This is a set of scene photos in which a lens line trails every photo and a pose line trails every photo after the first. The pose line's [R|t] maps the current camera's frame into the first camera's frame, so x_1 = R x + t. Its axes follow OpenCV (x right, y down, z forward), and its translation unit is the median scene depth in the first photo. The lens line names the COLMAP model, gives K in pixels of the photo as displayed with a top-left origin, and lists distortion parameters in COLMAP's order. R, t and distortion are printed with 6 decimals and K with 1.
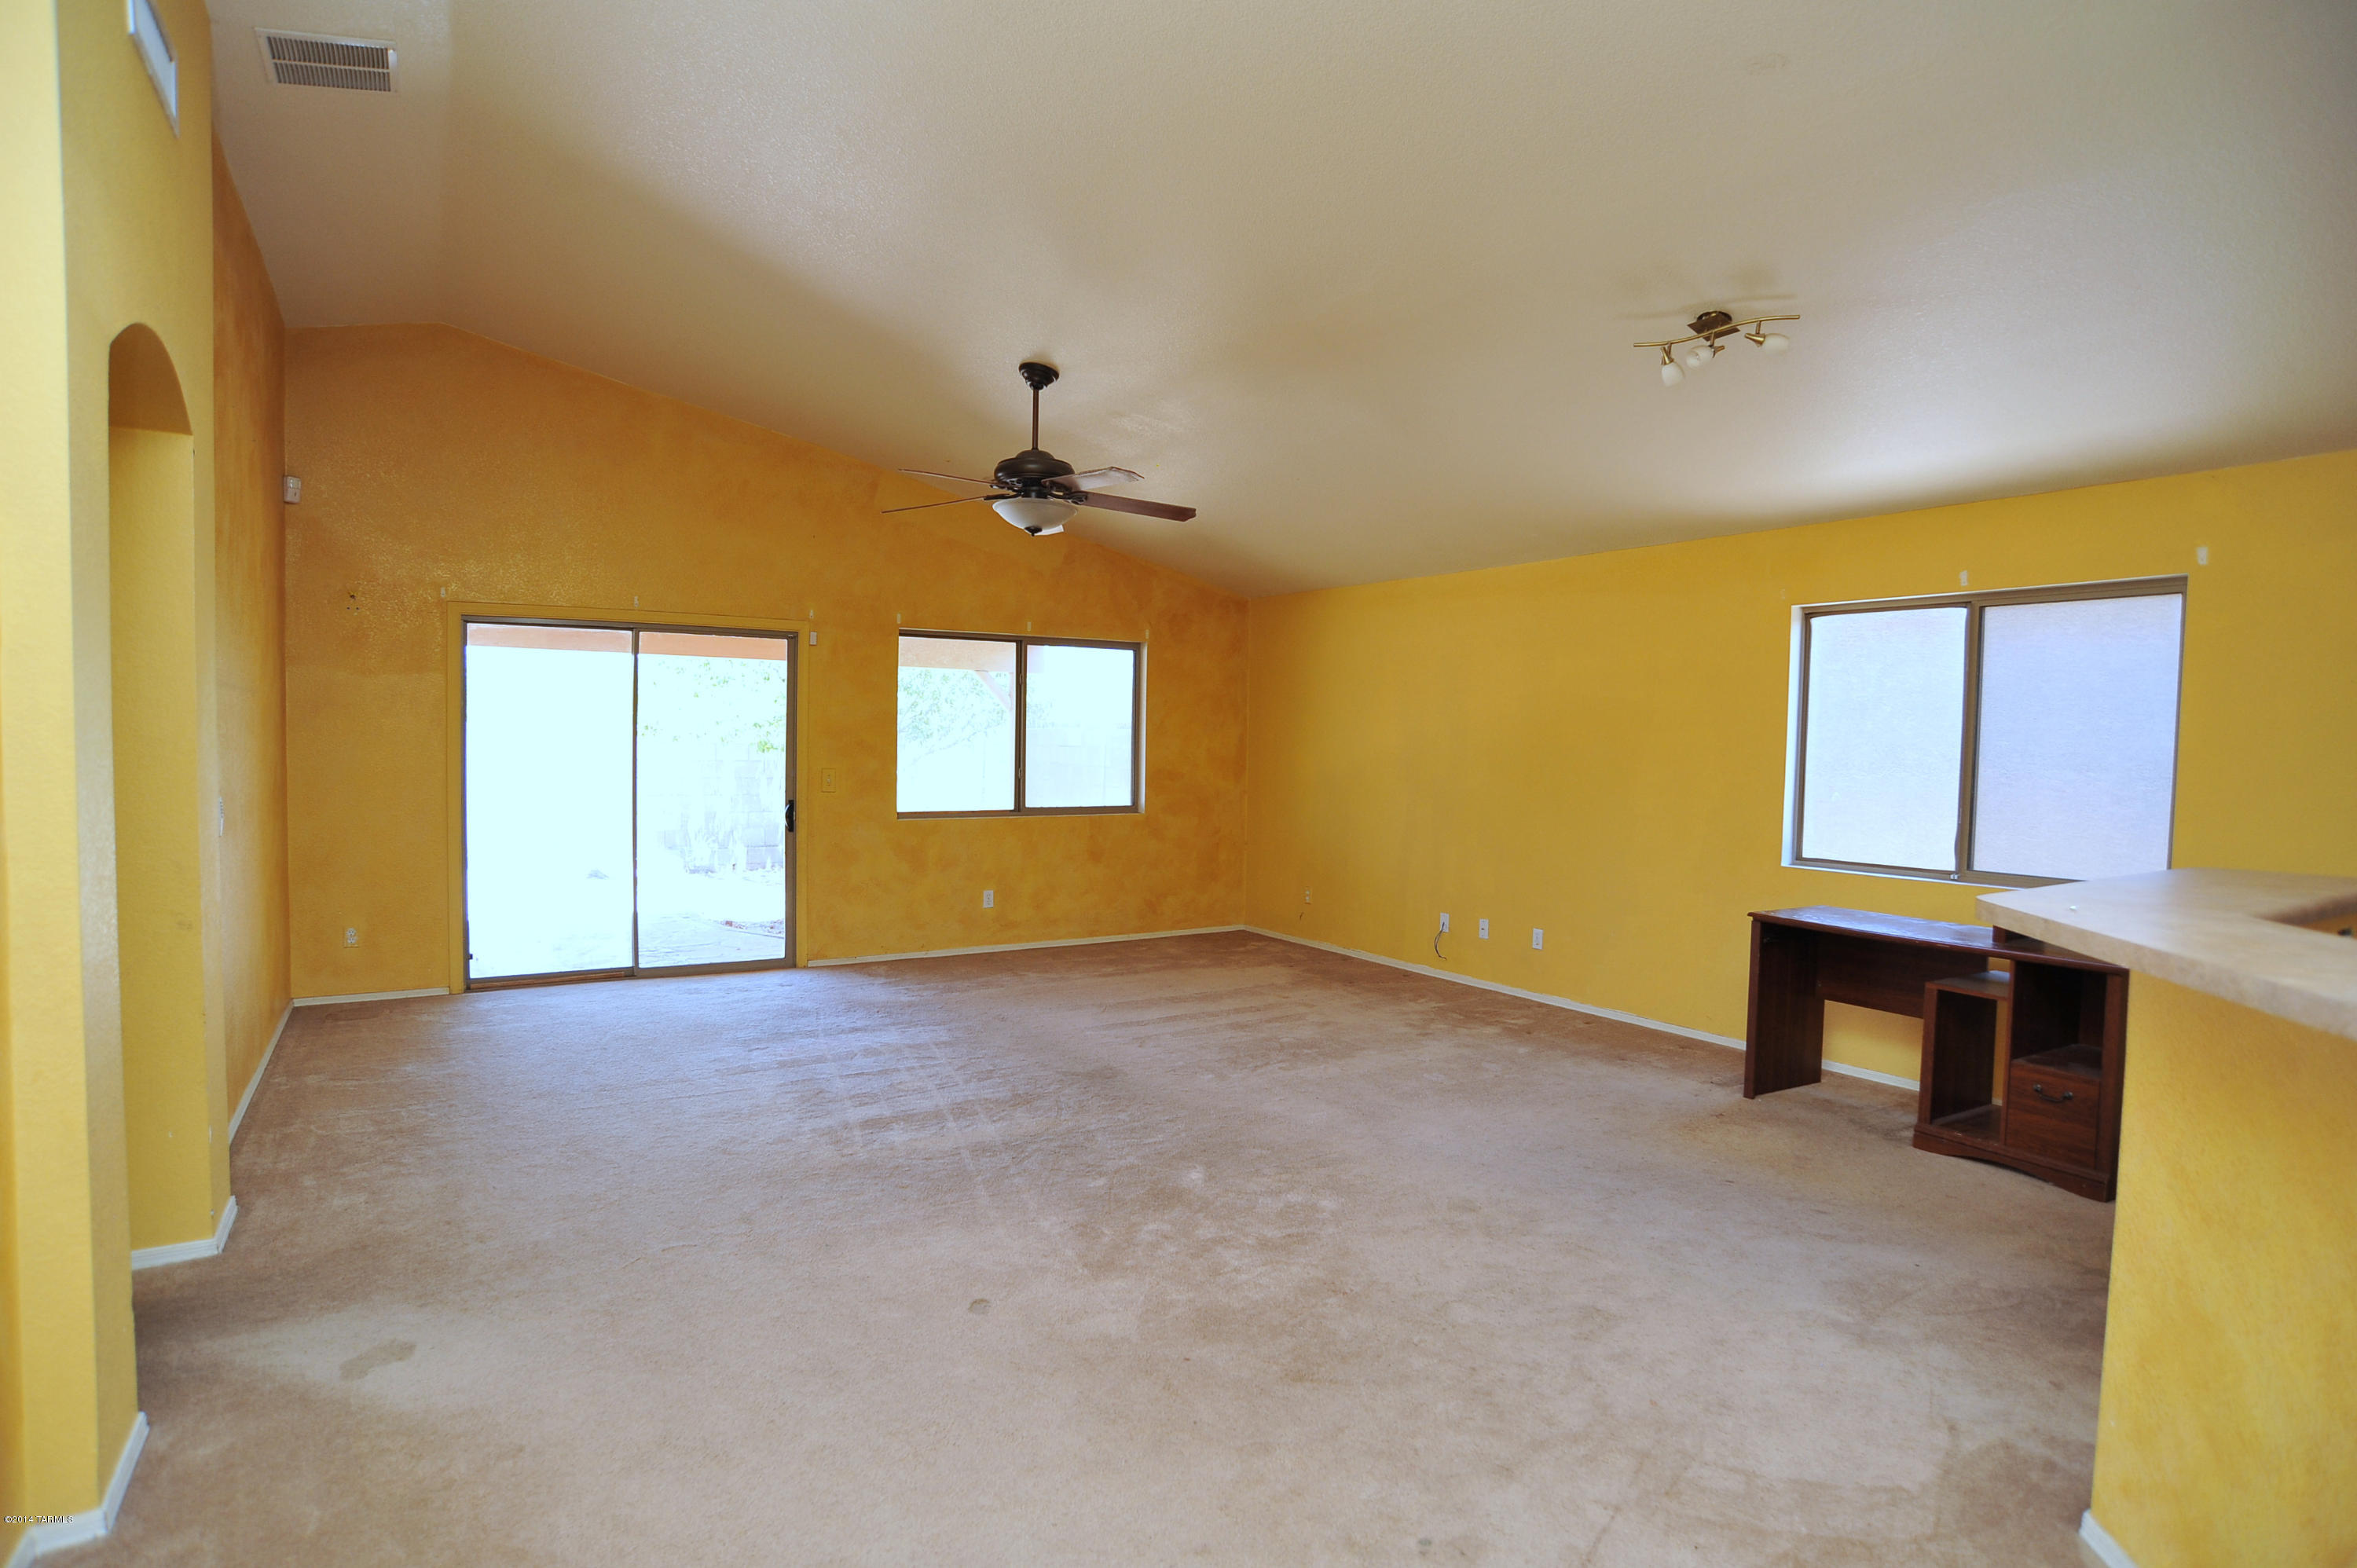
lens RADIAL K [[1189.3, 0, 1167.8], [0, 1189.3, 791.1], [0, 0, 1]] dist [-0.105470, 0.052779]
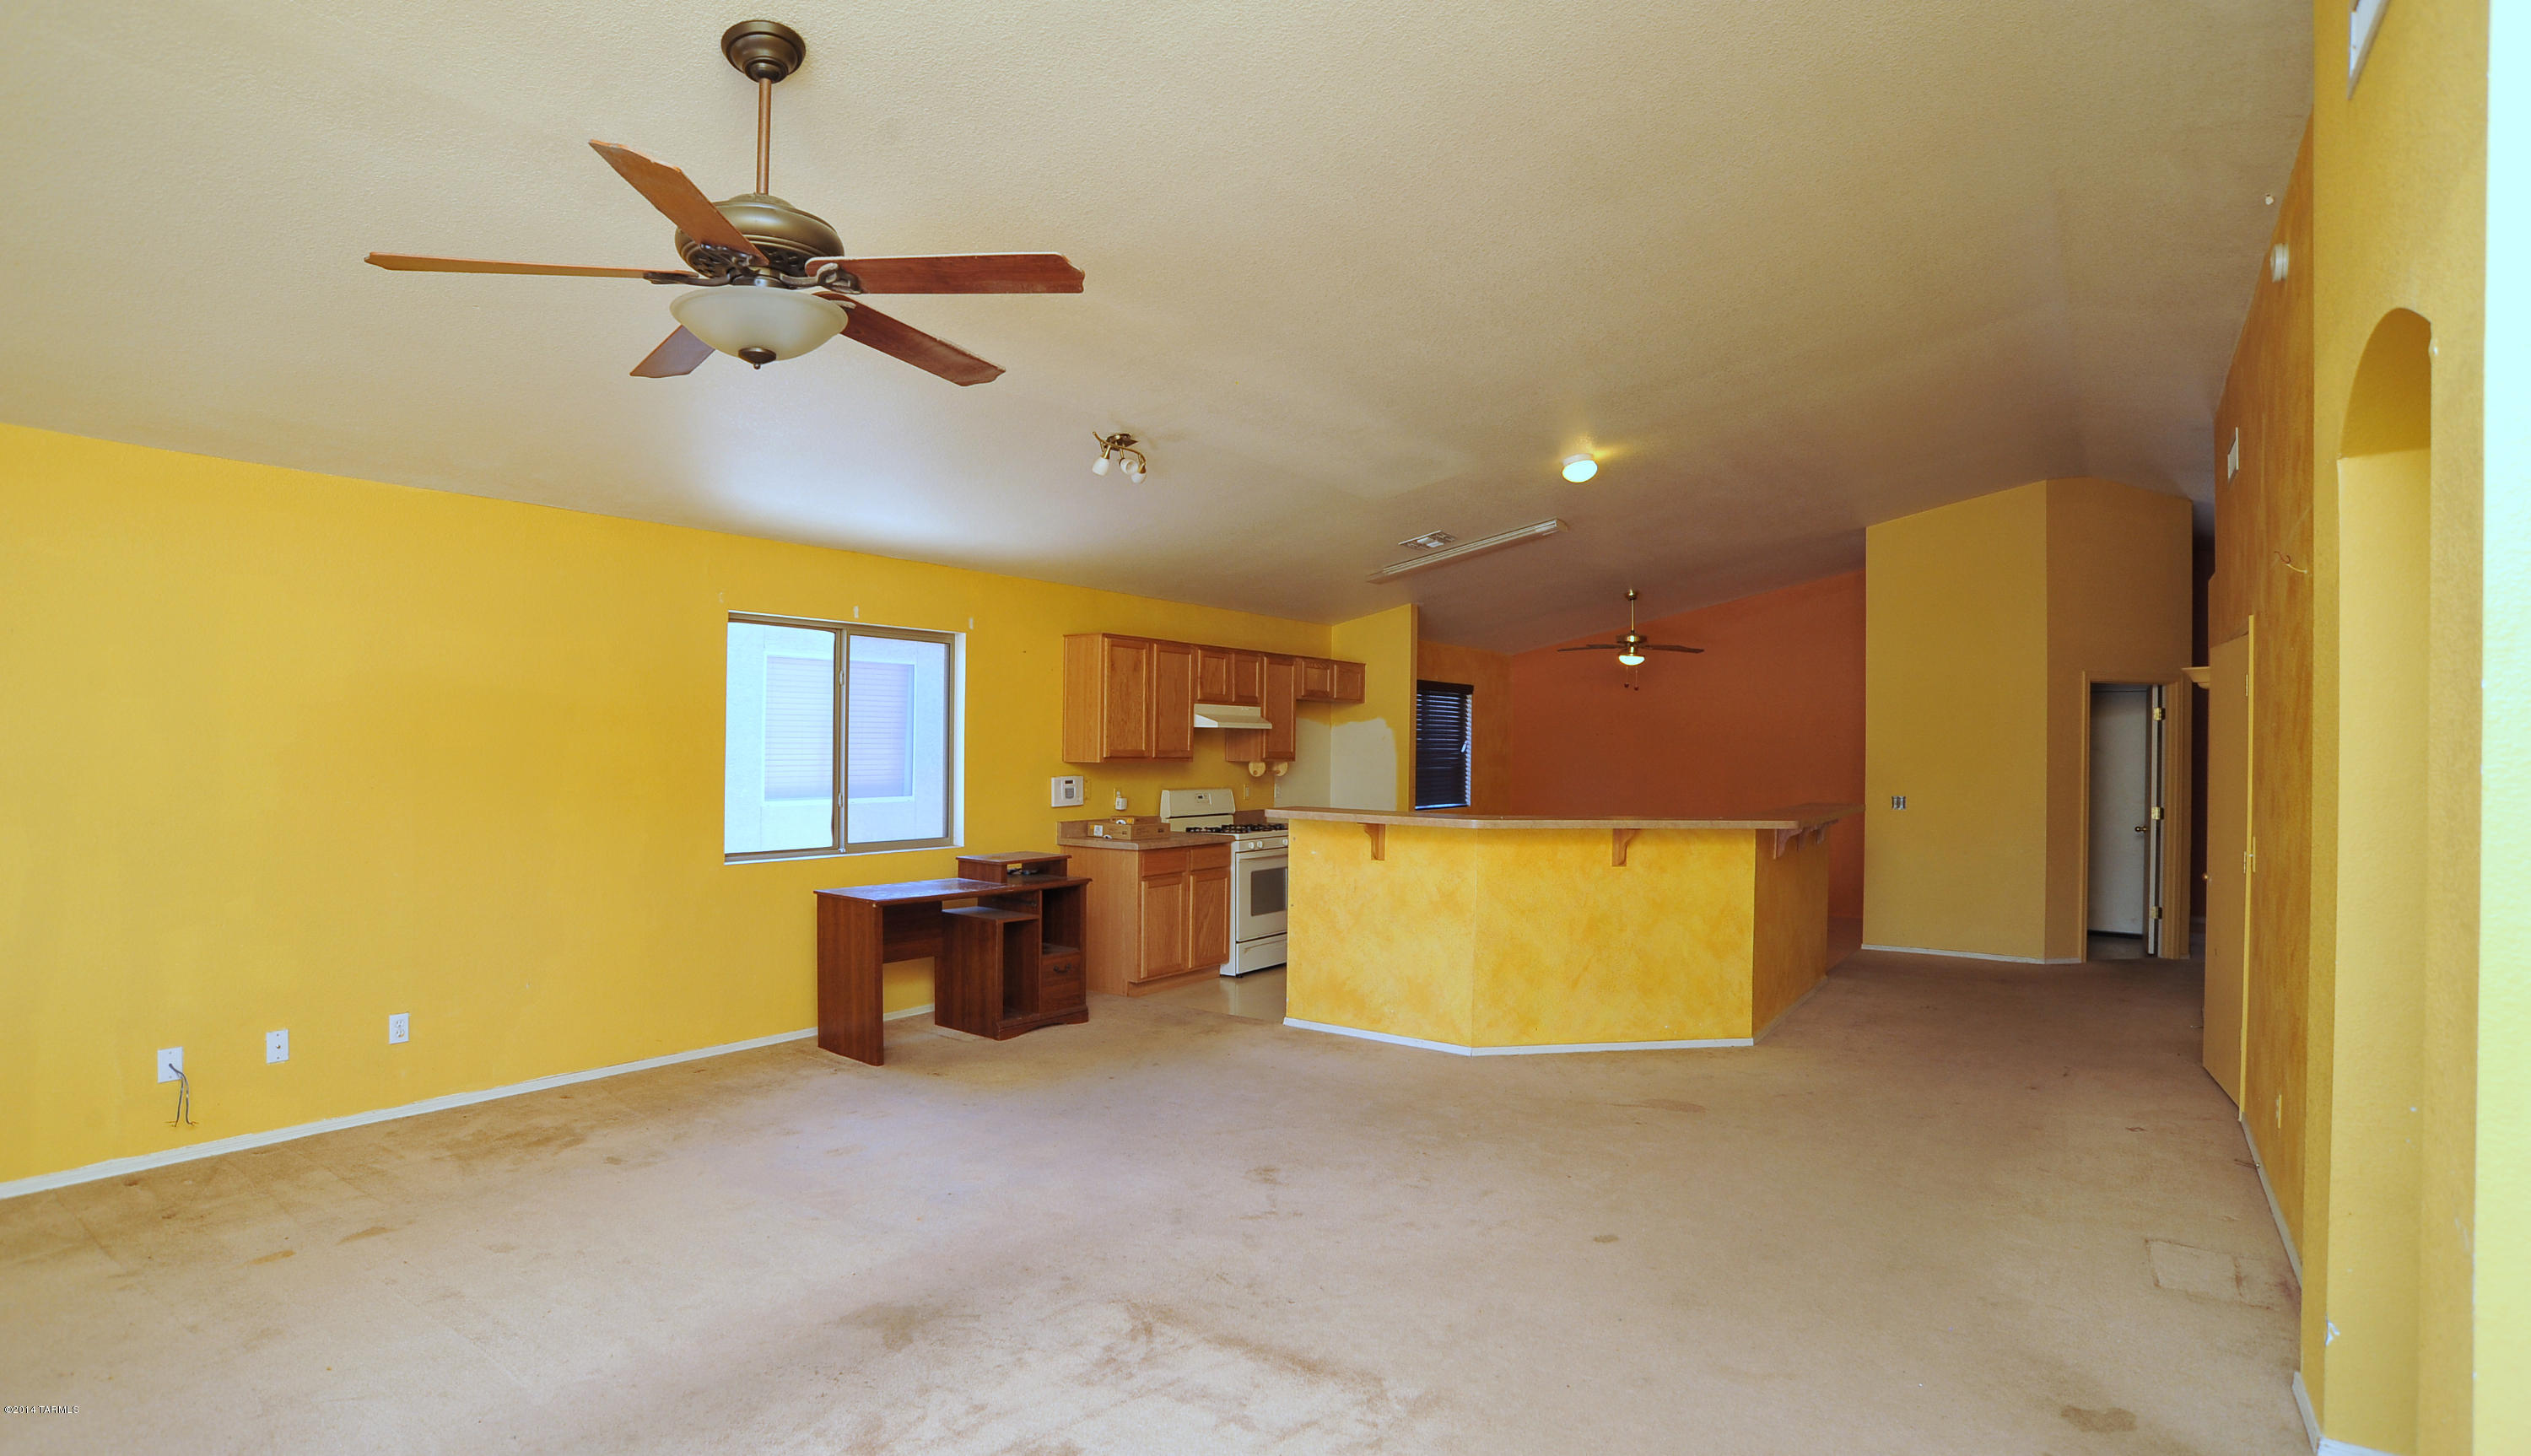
lens RADIAL K [[1280.8, 0, 1265.5], [0, 1280.8, 728.0], [0, 0, 1]] dist [-0.092935, 0.000252]
pose [[-0.391117, -0.010673, 0.920279, -0.537162], [0.022808, 0.999513, 0.021286, -0.054358], [-0.920058, 0.029315, -0.390683, 0.798160]]
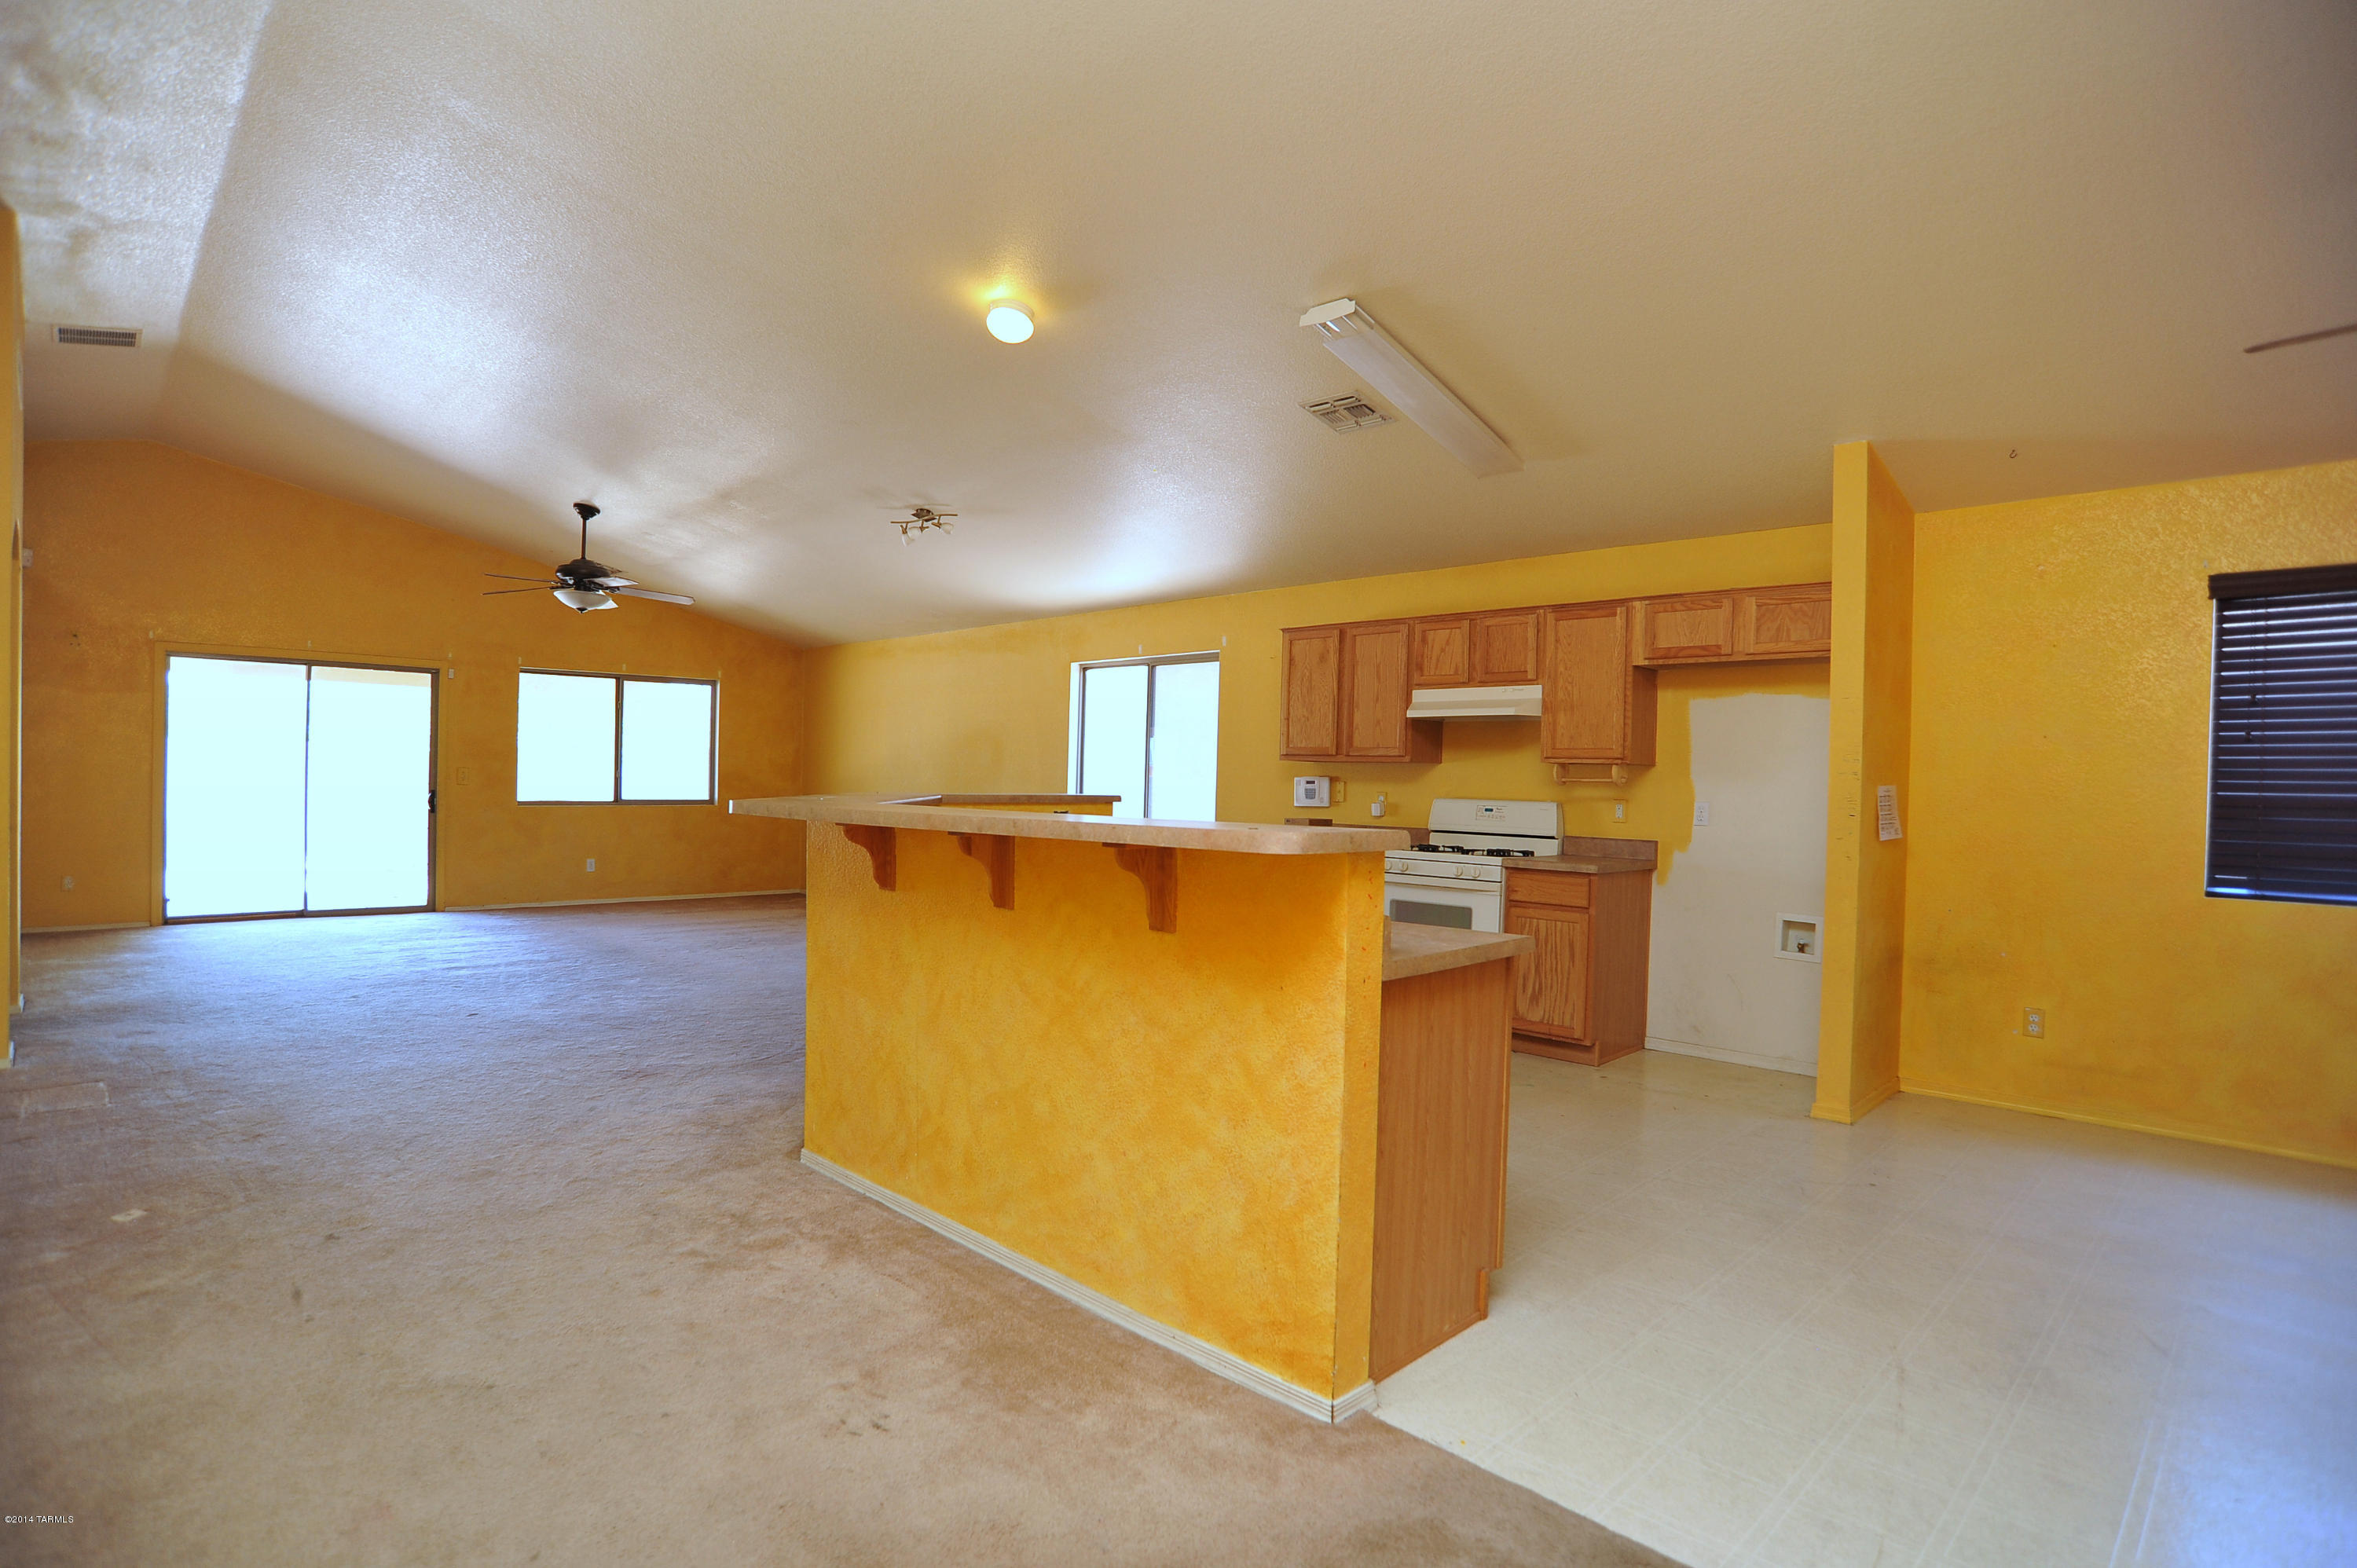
lens RADIAL K [[1189.3, 0, 1167.8], [0, 1189.3, 791.1], [0, 0, 1]] dist [-0.105470, 0.052779]
pose [[0.979531, 0.001767, 0.201283, 0.269637], [0.004131, 0.999574, -0.028877, 0.054829], [-0.201249, 0.029118, 0.979107, -0.523612]]
